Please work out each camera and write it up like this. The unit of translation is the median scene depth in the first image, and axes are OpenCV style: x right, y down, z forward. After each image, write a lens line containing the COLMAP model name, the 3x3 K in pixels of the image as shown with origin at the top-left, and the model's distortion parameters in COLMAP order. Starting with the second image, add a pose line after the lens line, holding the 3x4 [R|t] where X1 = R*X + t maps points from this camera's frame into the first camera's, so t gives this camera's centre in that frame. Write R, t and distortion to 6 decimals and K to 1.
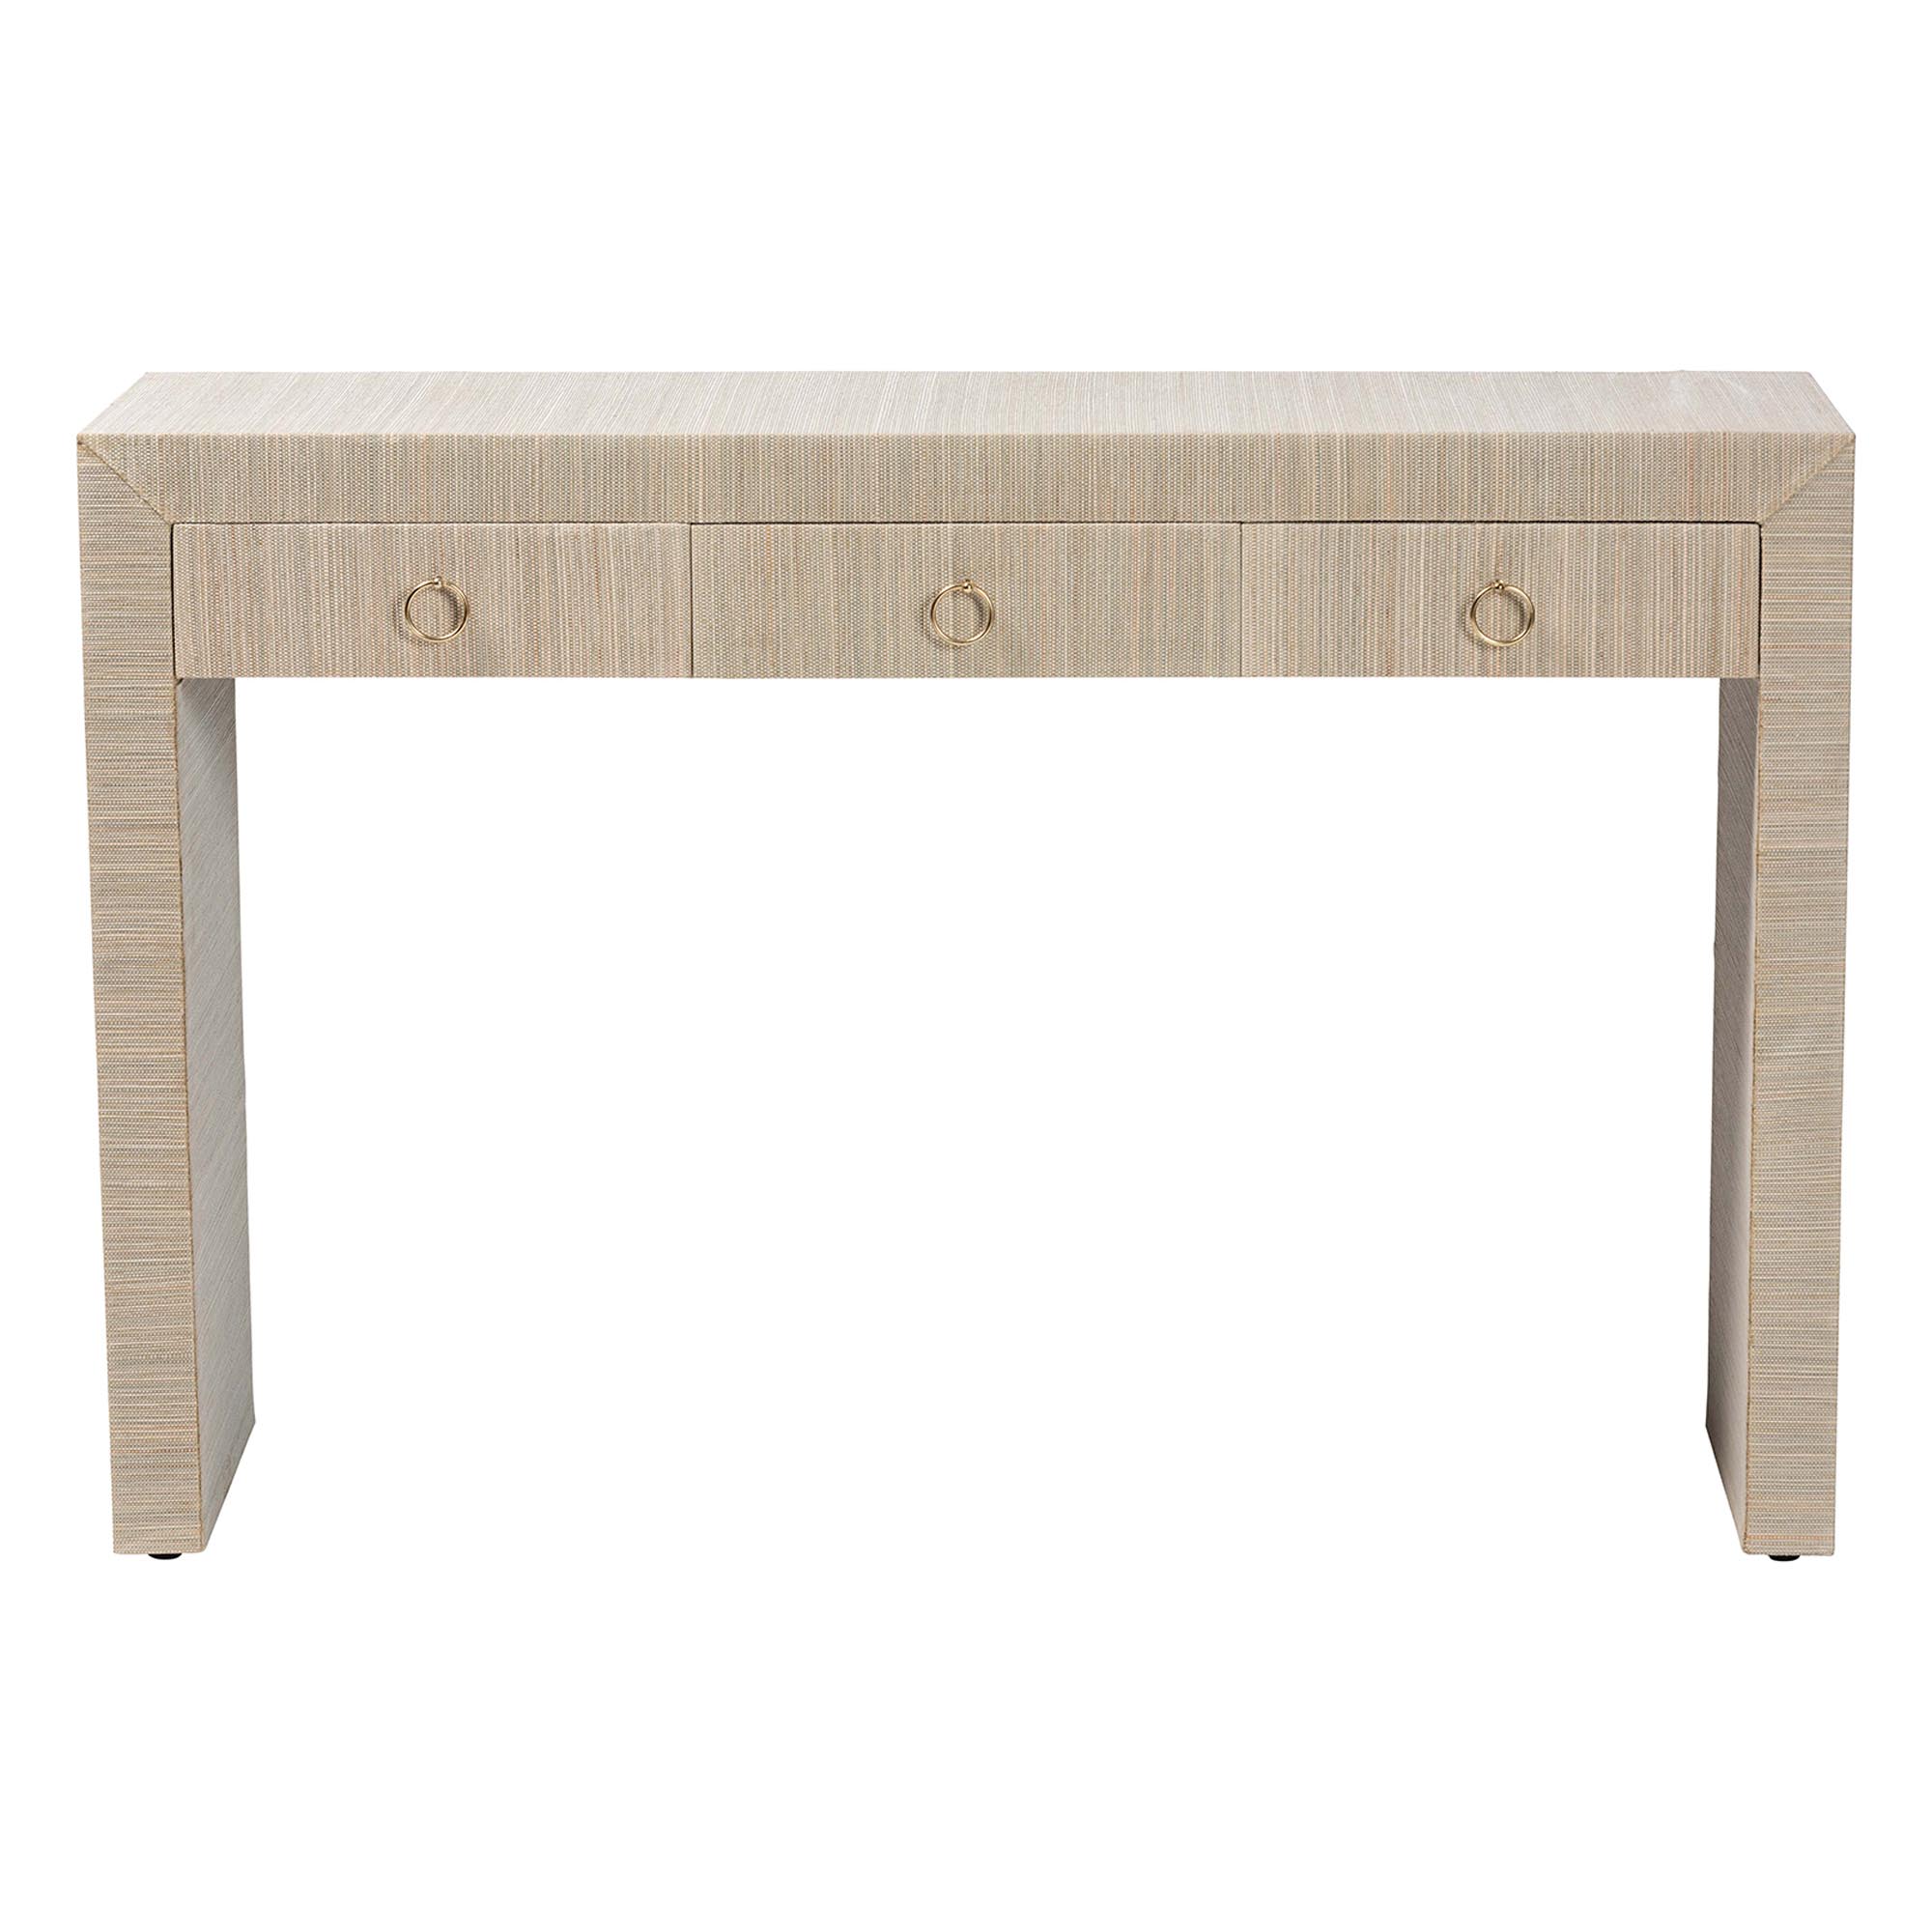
lens RADIAL K [[7622.6, 0, 972.0], [0, 7622.6, 958.2], [0, 0, 1]] dist [0.314021, 0.000000]
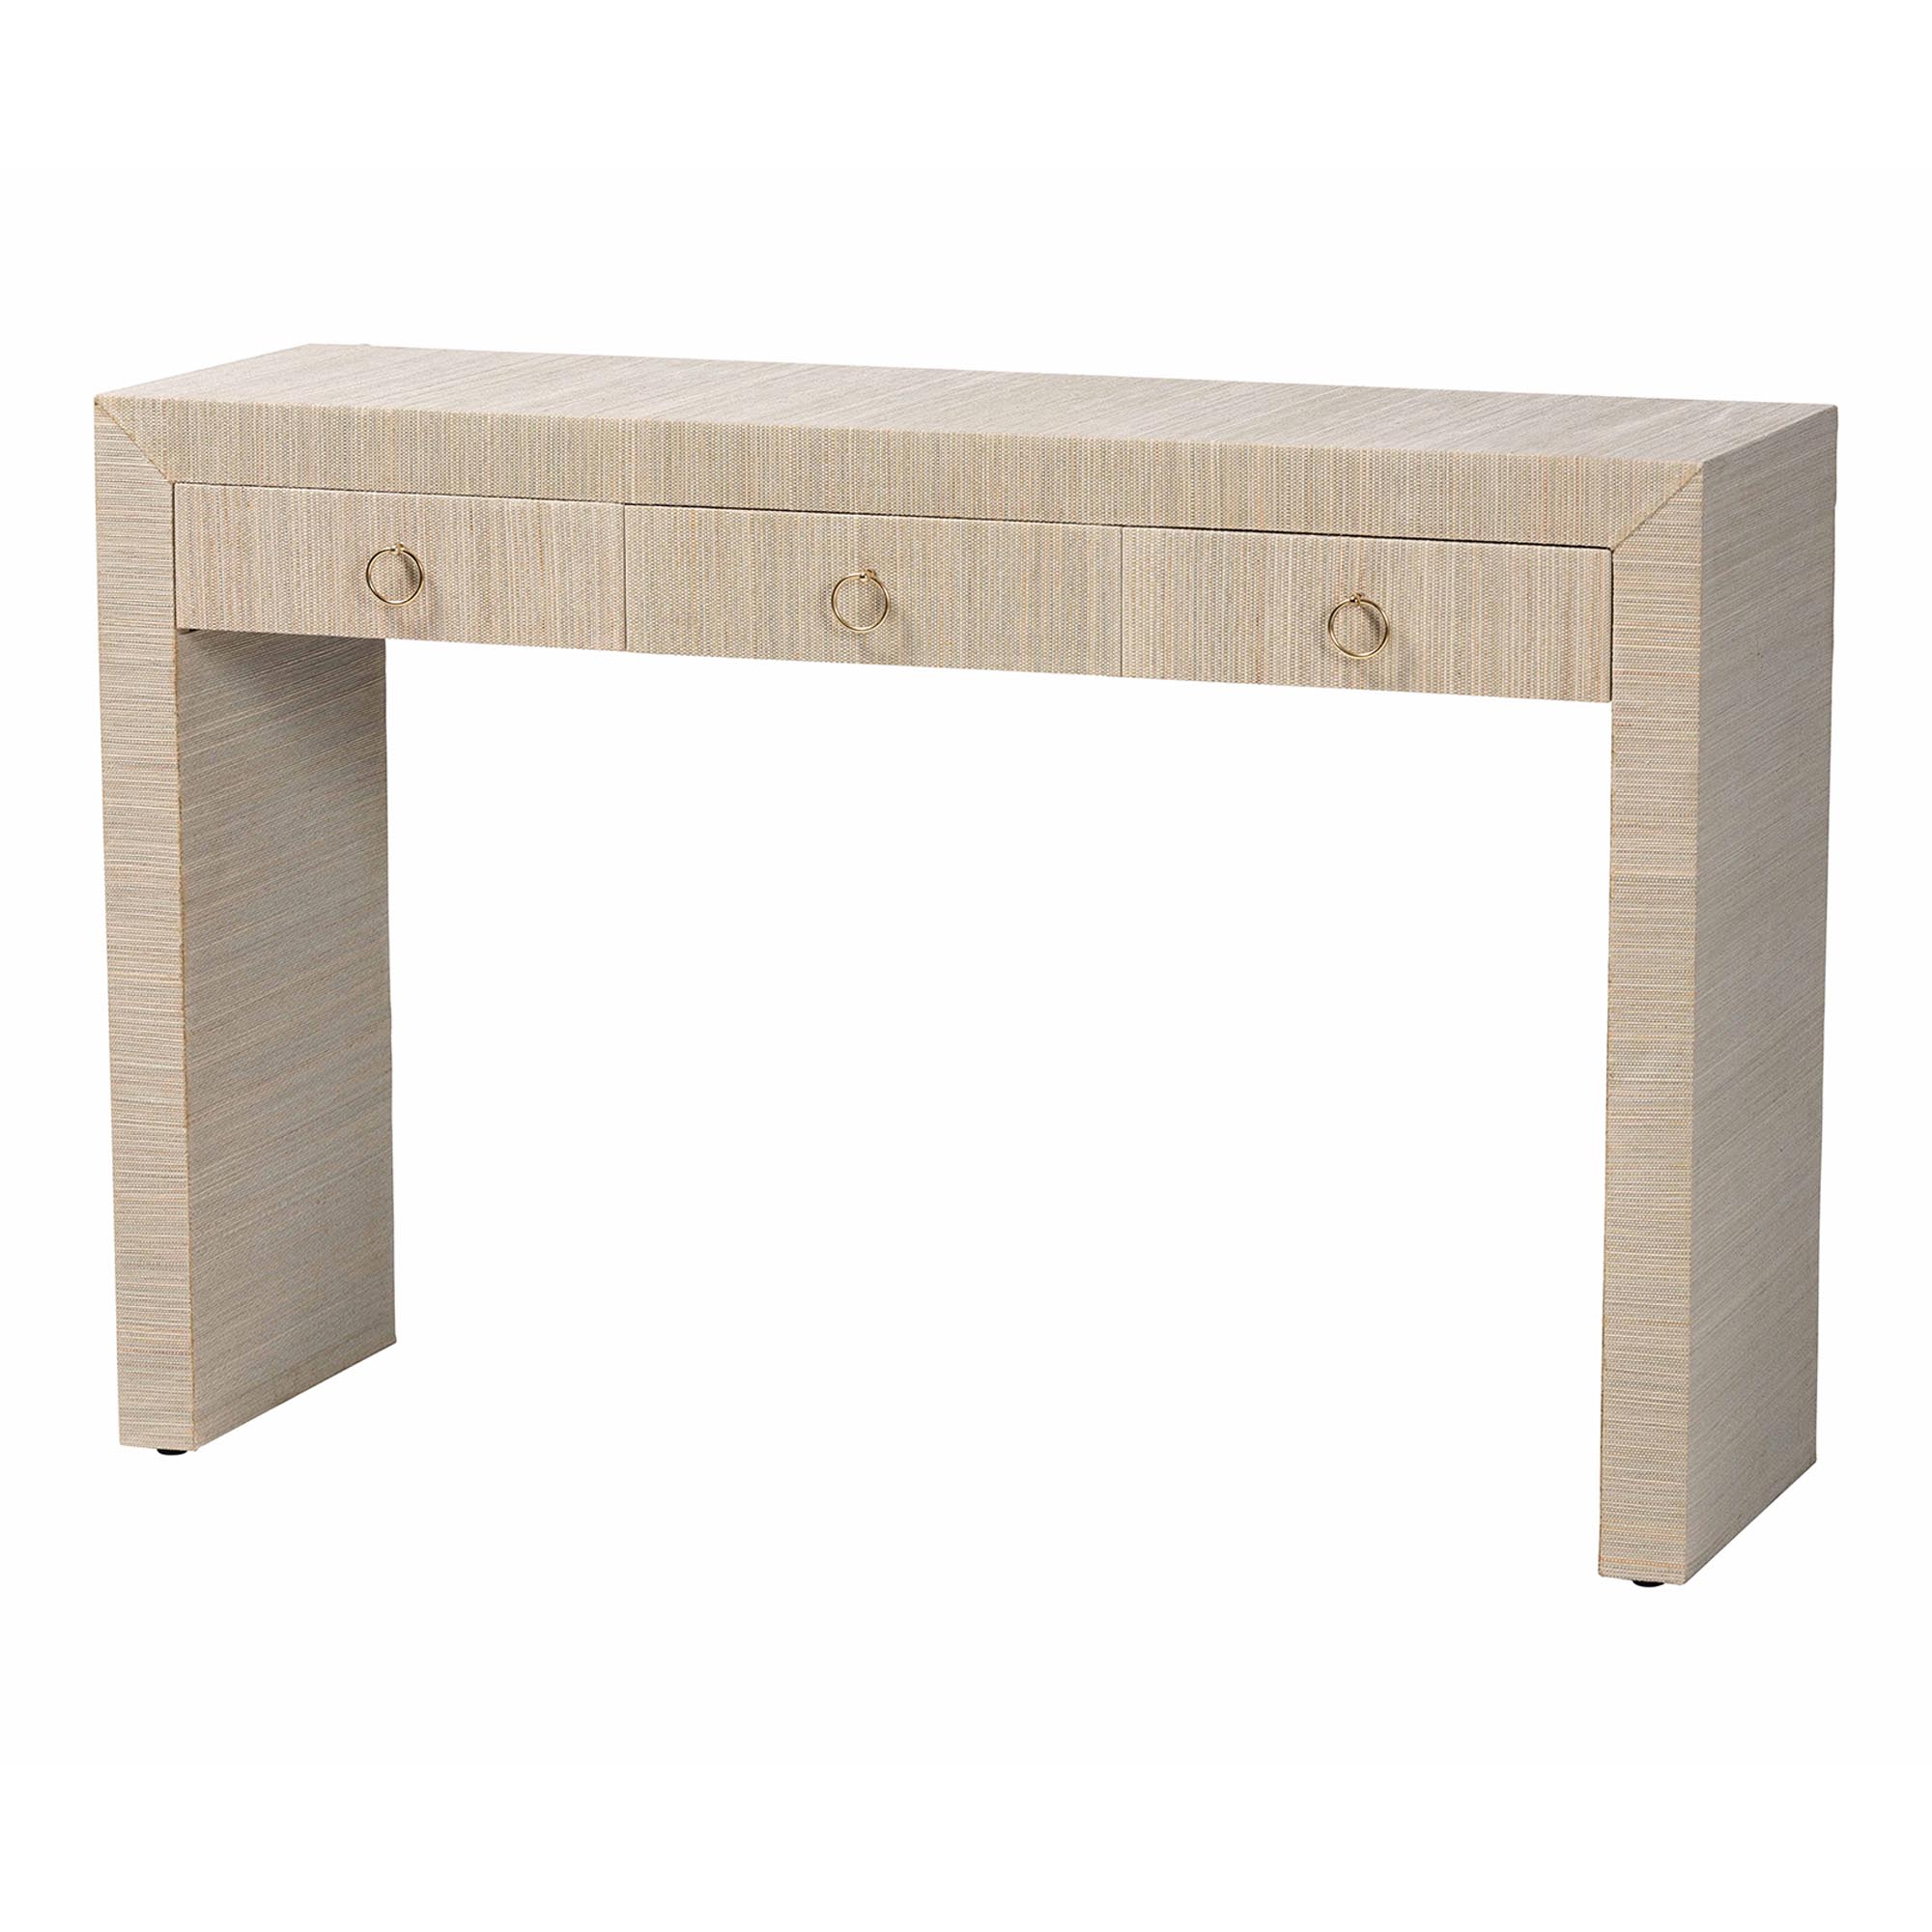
lens RADIAL K [[7622.6, 0, 957.3], [0, 7622.6, 968.0], [0, 0, 1]] dist [0.314021, 0.000000]
pose [[0.947989, 0.061347, -0.312336, 0.336336], [-0.058264, 0.998117, 0.019203, -0.016252], [0.312925, -0.000006, 0.949778, 0.022088]]
